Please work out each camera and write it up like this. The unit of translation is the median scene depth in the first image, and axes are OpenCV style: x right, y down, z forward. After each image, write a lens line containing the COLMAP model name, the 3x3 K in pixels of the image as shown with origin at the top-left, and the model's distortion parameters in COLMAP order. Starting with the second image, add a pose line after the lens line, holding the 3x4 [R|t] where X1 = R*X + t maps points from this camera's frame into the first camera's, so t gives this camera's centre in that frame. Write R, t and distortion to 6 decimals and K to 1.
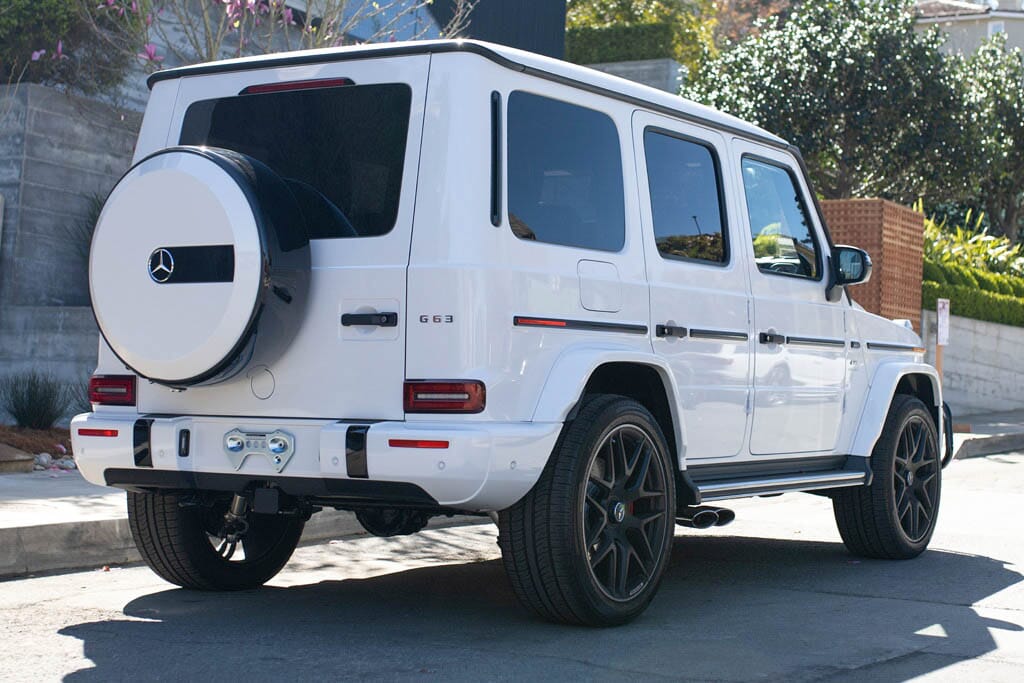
lens RADIAL K [[1701.2, 0, 509.1], [0, 1701.2, 359.7], [0, 0, 1]] dist [0.174602, 0.063167]
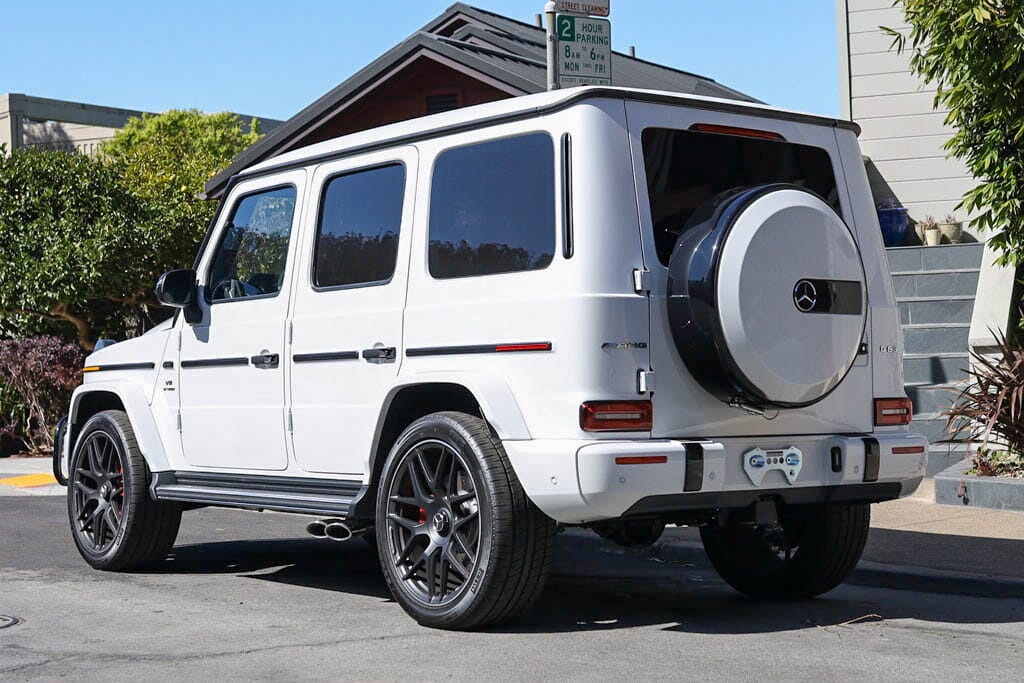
lens RADIAL K [[1701.2, 0, 509.1], [0, 1701.2, 359.7], [0, 0, 1]] dist [0.174602, 0.063167]
pose [[0.348825, 0.004030, 0.937179, -1.271441], [0.003885, 0.999976, -0.005746, -0.009655], [-0.937180, 0.005645, 0.348801, 0.803155]]
